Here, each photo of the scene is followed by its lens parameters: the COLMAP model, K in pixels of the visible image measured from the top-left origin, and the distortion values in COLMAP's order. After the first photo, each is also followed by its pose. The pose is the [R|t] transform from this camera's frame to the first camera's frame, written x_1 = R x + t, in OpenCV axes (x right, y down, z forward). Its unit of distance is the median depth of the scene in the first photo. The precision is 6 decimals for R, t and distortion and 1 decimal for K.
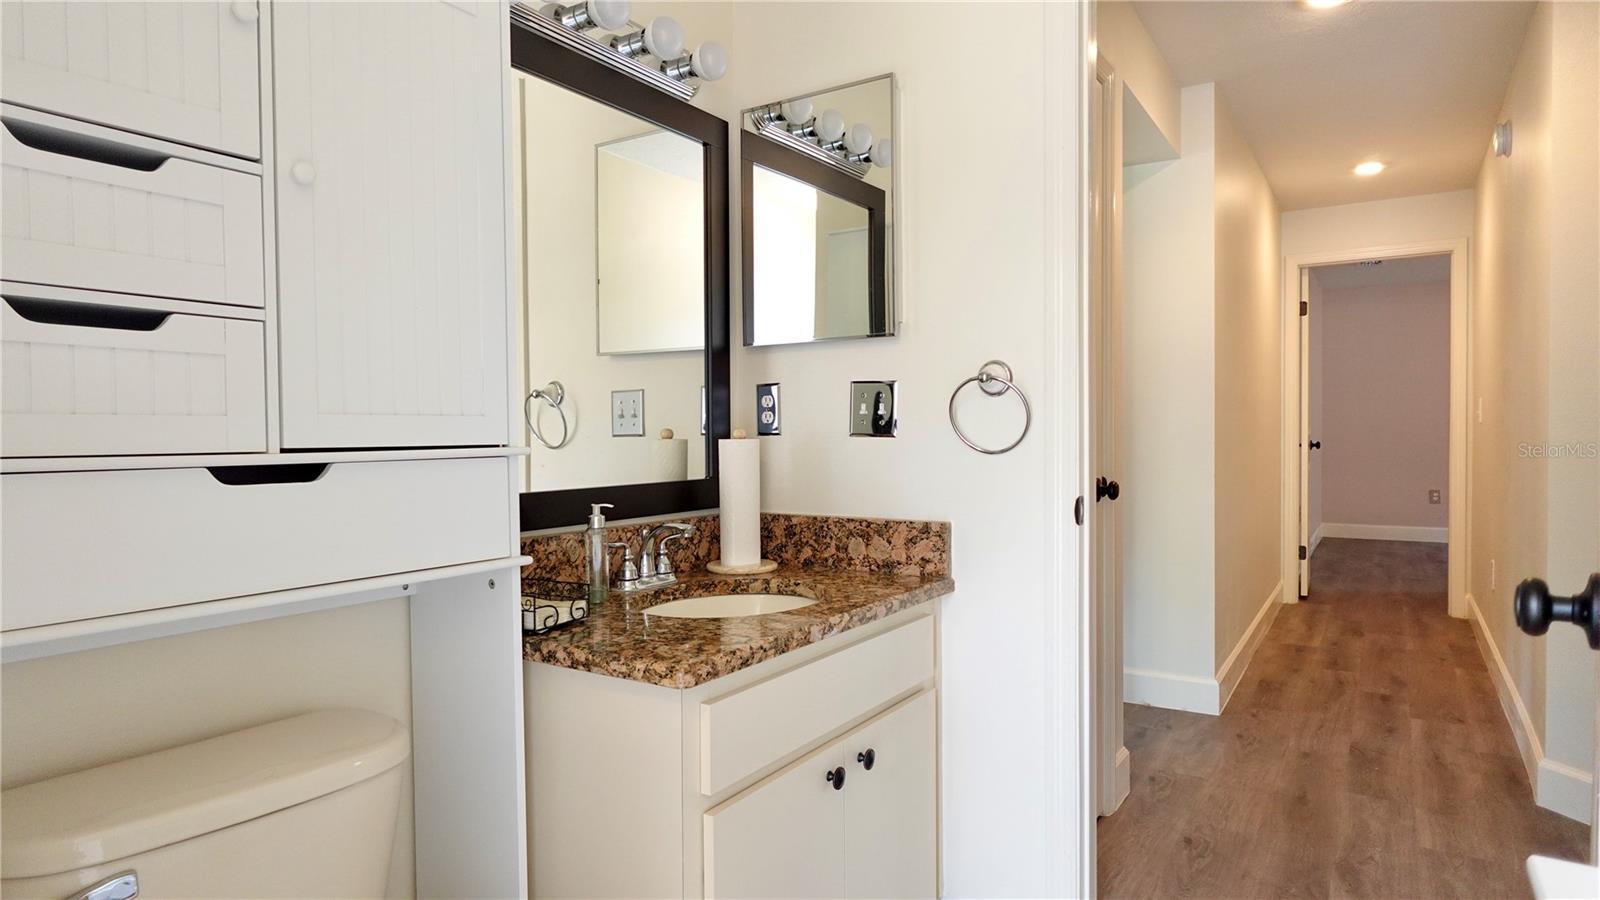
lens RADIAL K [[906.0, 0, 800.0], [0, 906.0, 450.0], [0, 0, 1]] dist [-0.003977, 0.003072]
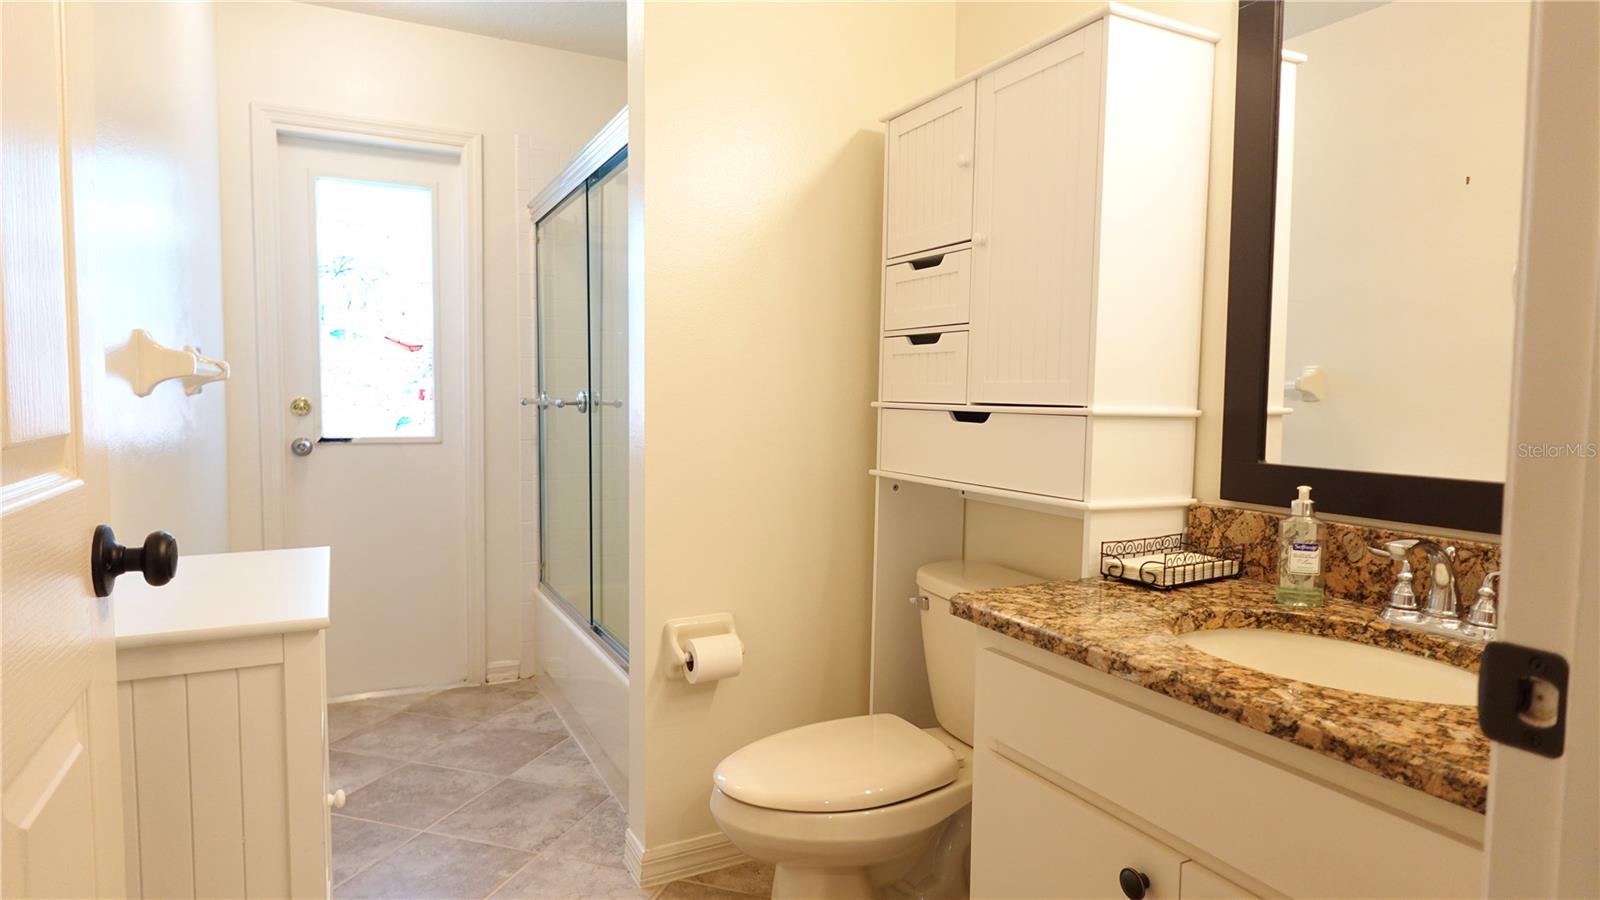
lens RADIAL K [[906.0, 0, 800.0], [0, 906.0, 450.0], [0, 0, 1]] dist [-0.003977, 0.003072]
pose [[-0.499761, 0.056595, -0.864312, 0.917274], [-0.025703, 0.996455, 0.080110, -0.034497], [0.865782, 0.062251, -0.496535, 1.317764]]
